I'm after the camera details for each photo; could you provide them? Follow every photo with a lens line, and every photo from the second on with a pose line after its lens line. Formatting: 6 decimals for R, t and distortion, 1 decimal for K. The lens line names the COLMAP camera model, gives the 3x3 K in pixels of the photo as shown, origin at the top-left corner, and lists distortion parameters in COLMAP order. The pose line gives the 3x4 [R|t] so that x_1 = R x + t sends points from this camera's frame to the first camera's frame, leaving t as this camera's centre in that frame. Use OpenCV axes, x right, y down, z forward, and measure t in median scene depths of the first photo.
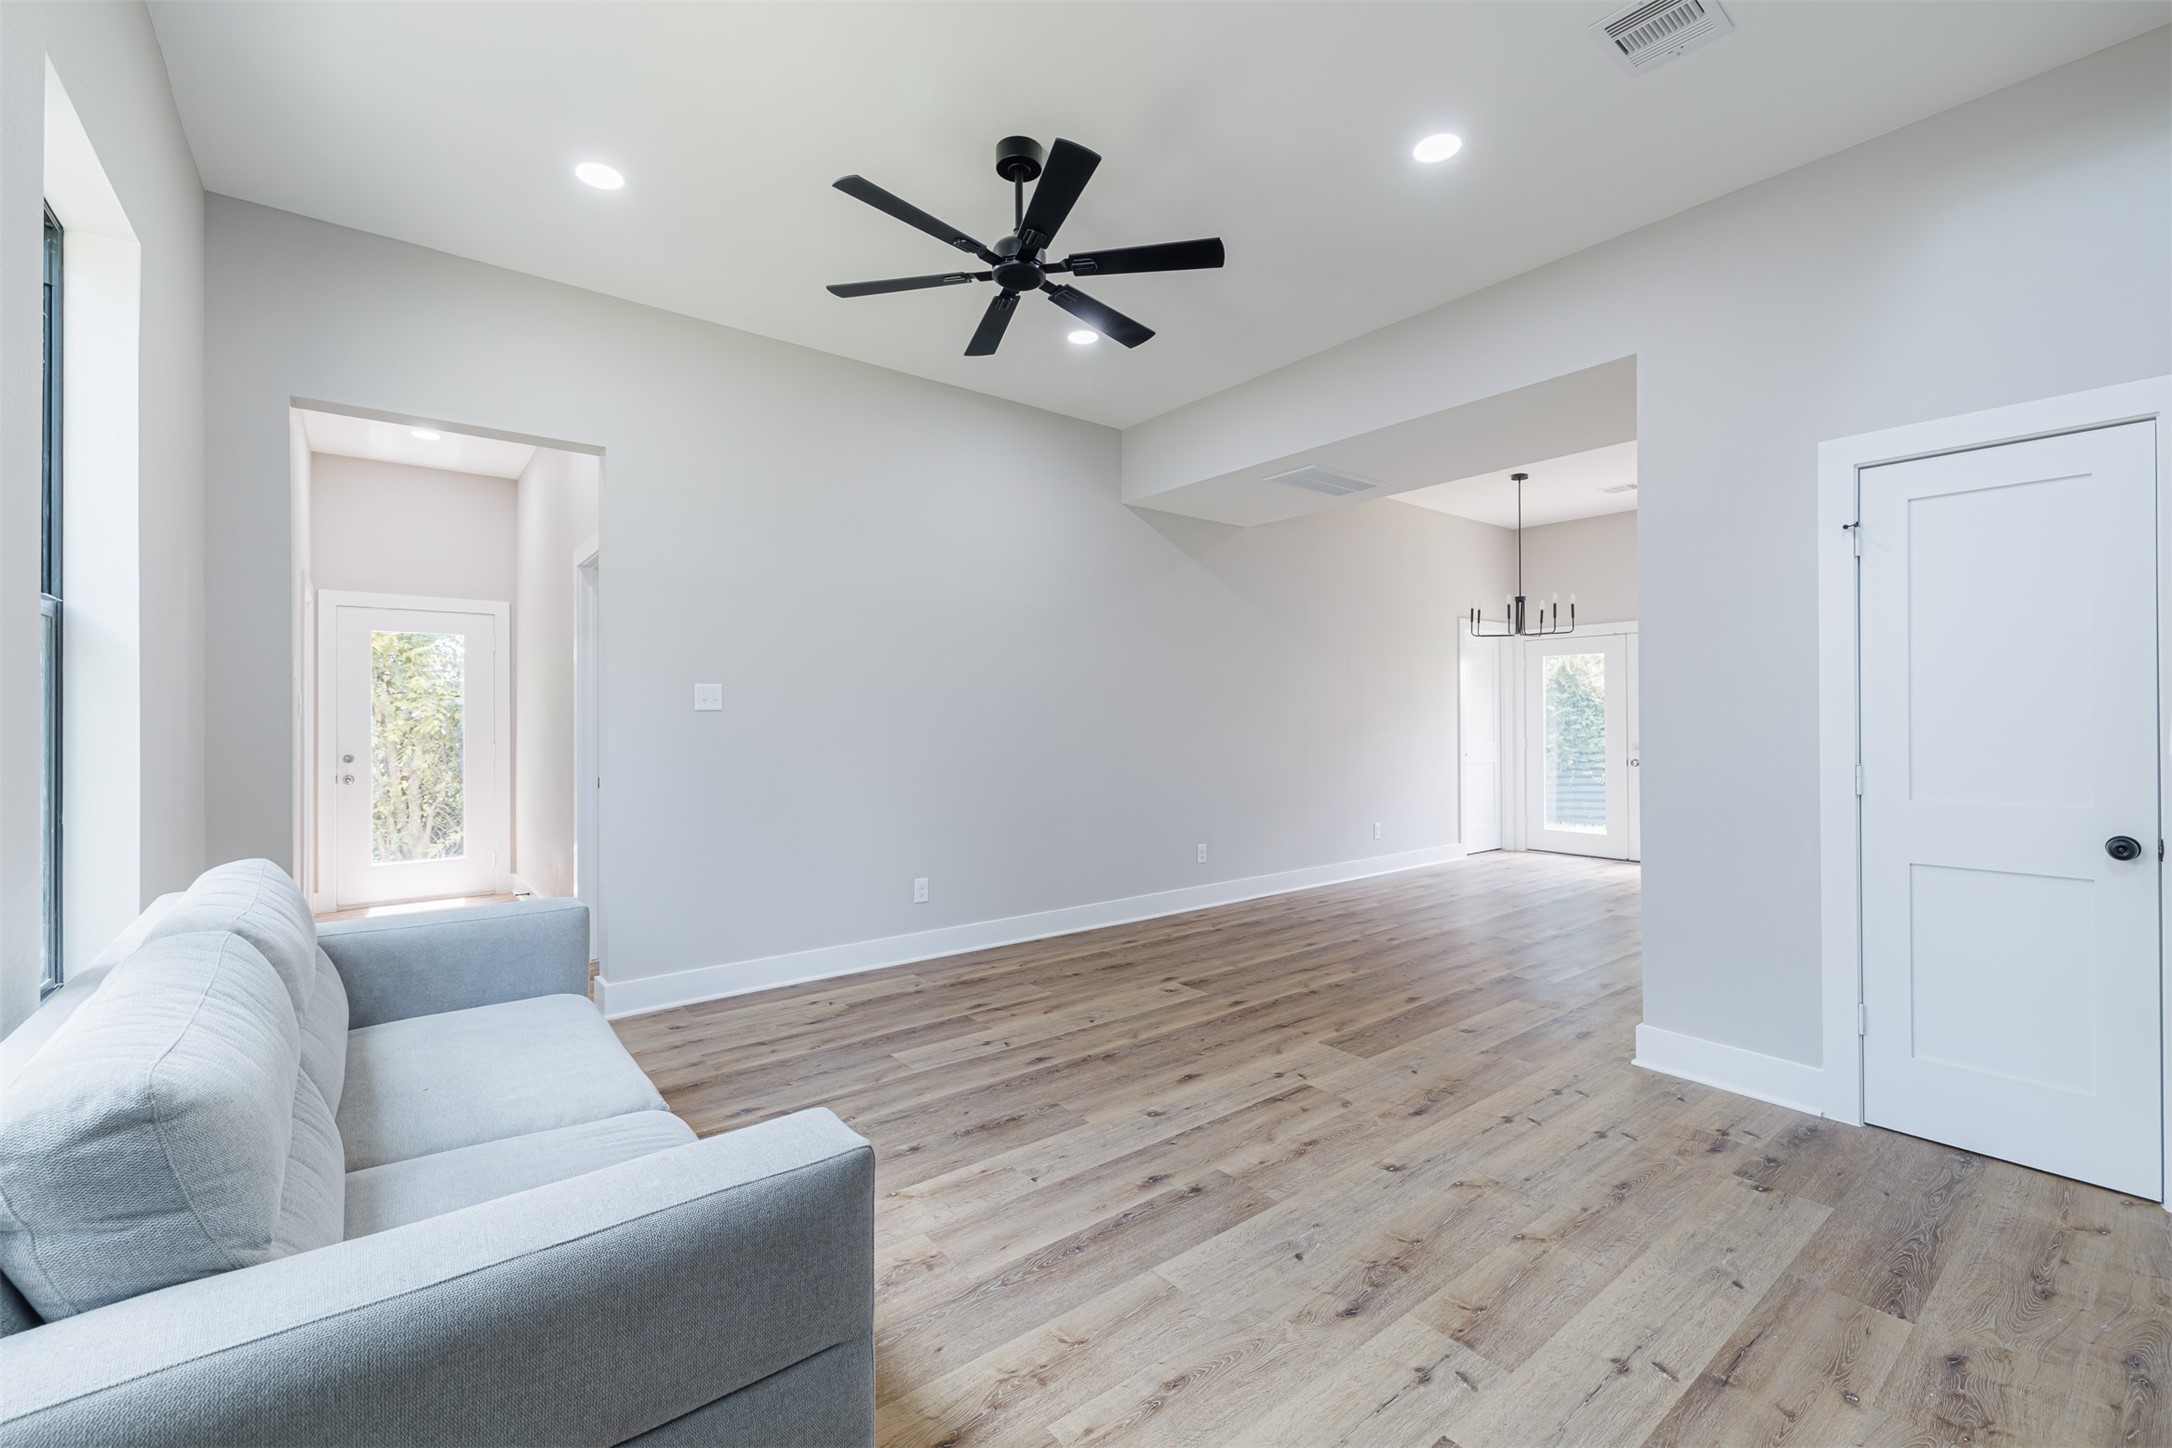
lens RADIAL K [[906.3, 0, 1088.3], [0, 906.3, 722.2], [0, 0, 1]] dist [0.015672, 0.000231]
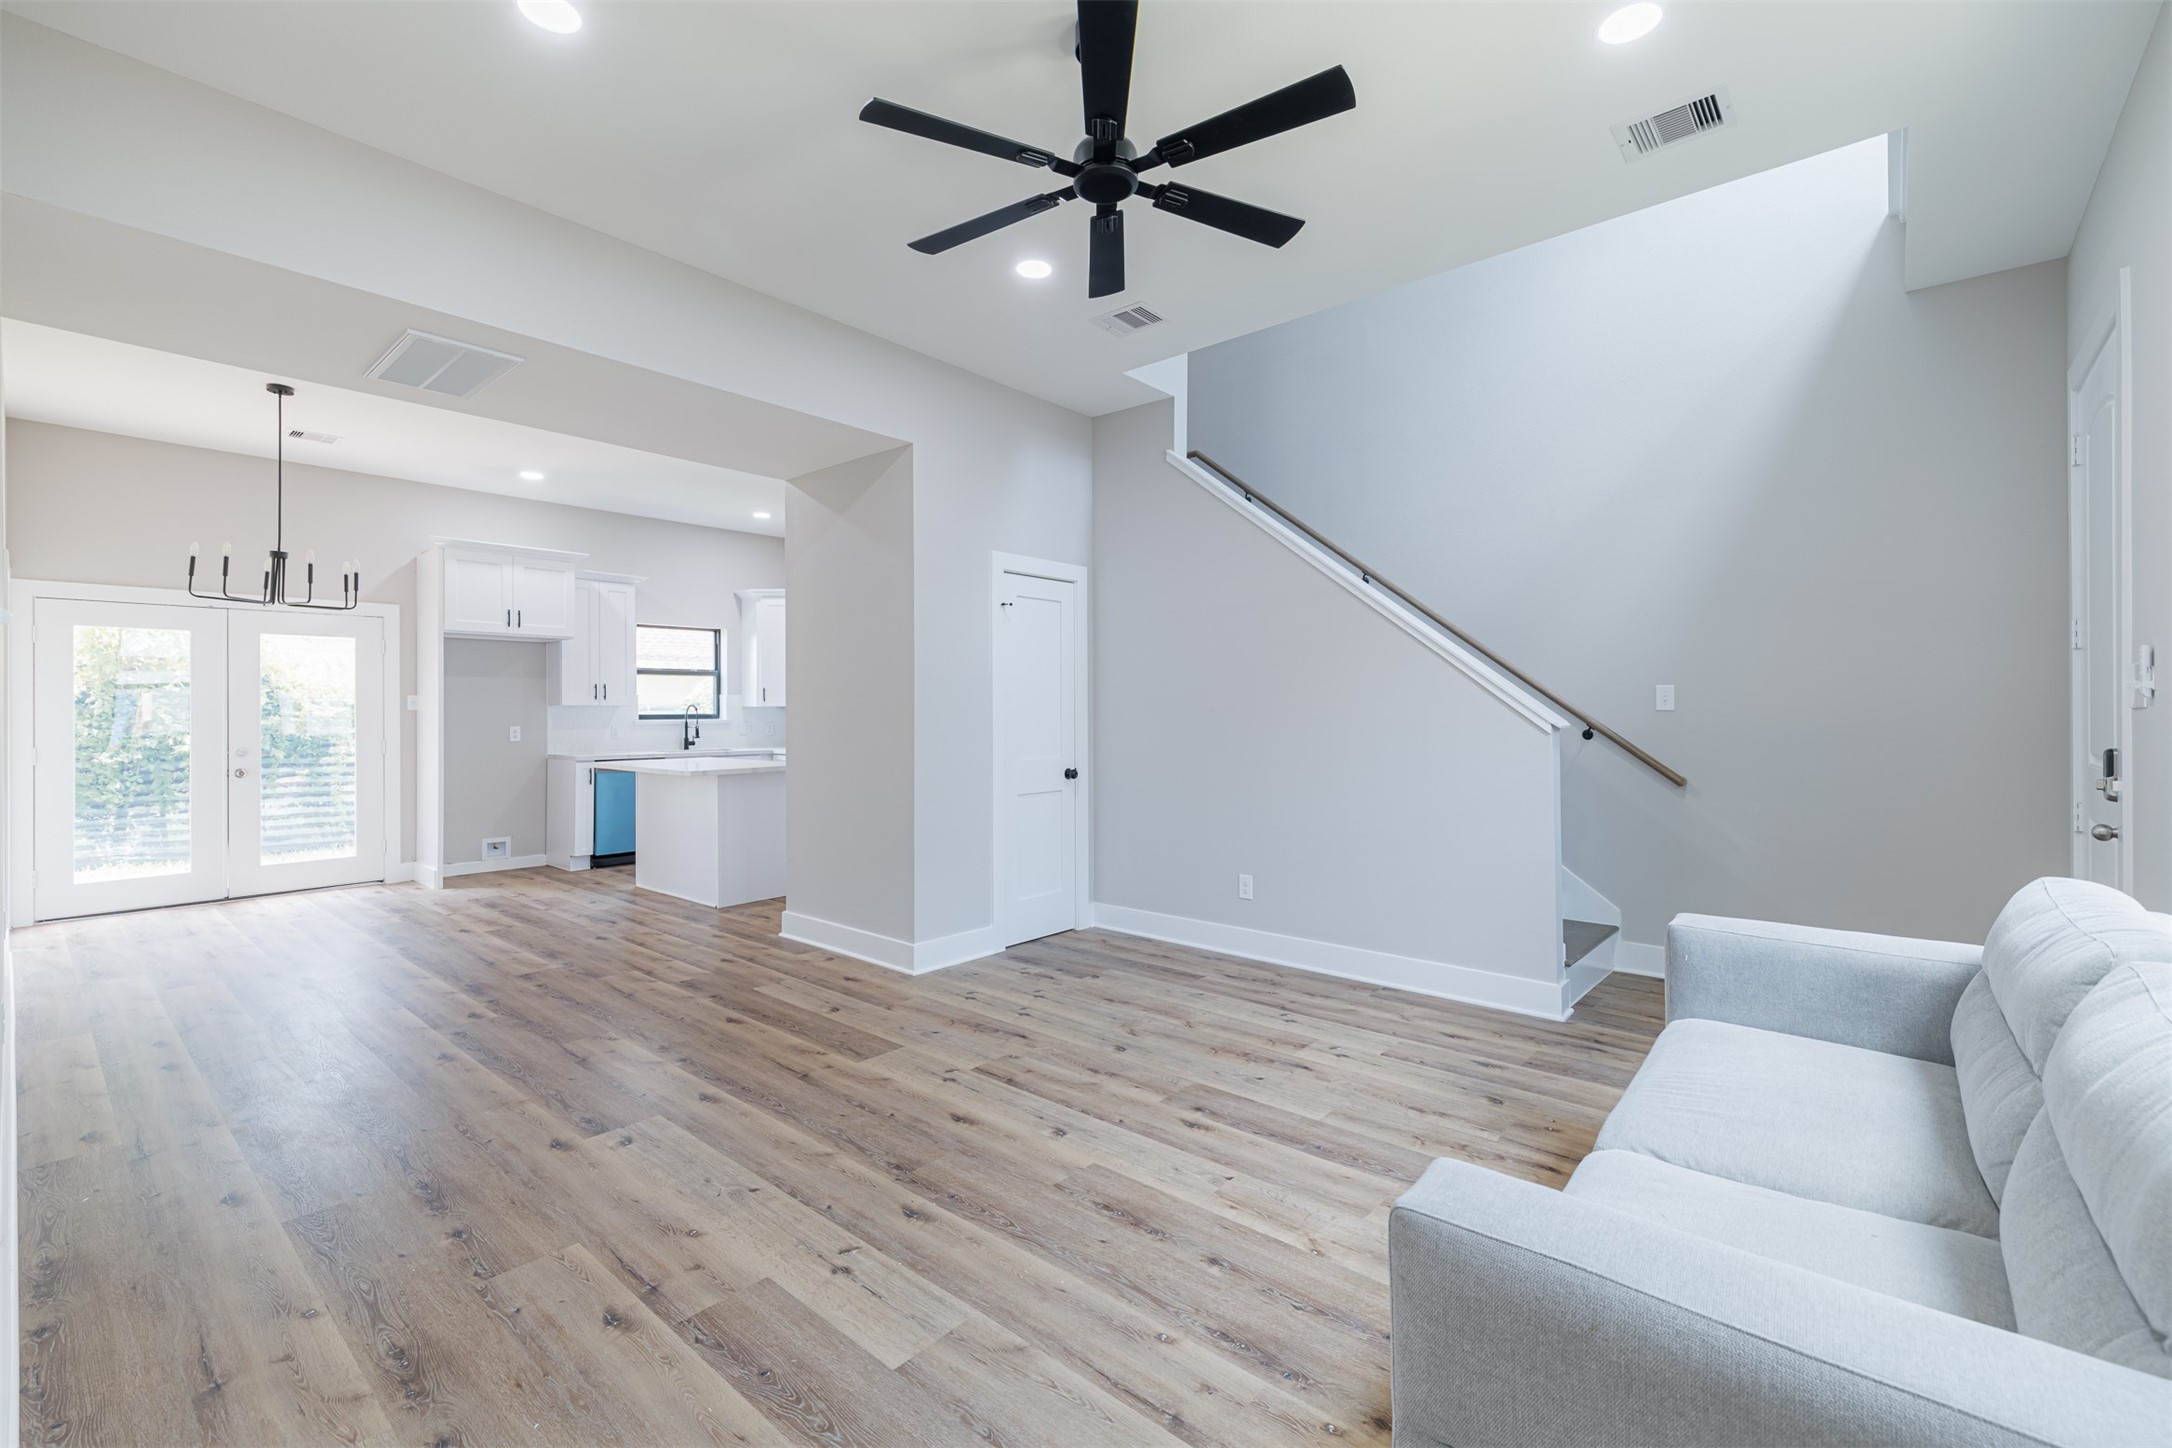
lens RADIAL K [[906.3, 0, 1091.3], [0, 906.3, 709.4], [0, 0, 1]] dist [0.015672, 0.000231]
pose [[-0.185449, 0.006303, 0.982634, -0.823510], [0.006217, 0.999967, -0.005240, -0.005748], [-0.982634, 0.005137, -0.185482, 1.080357]]
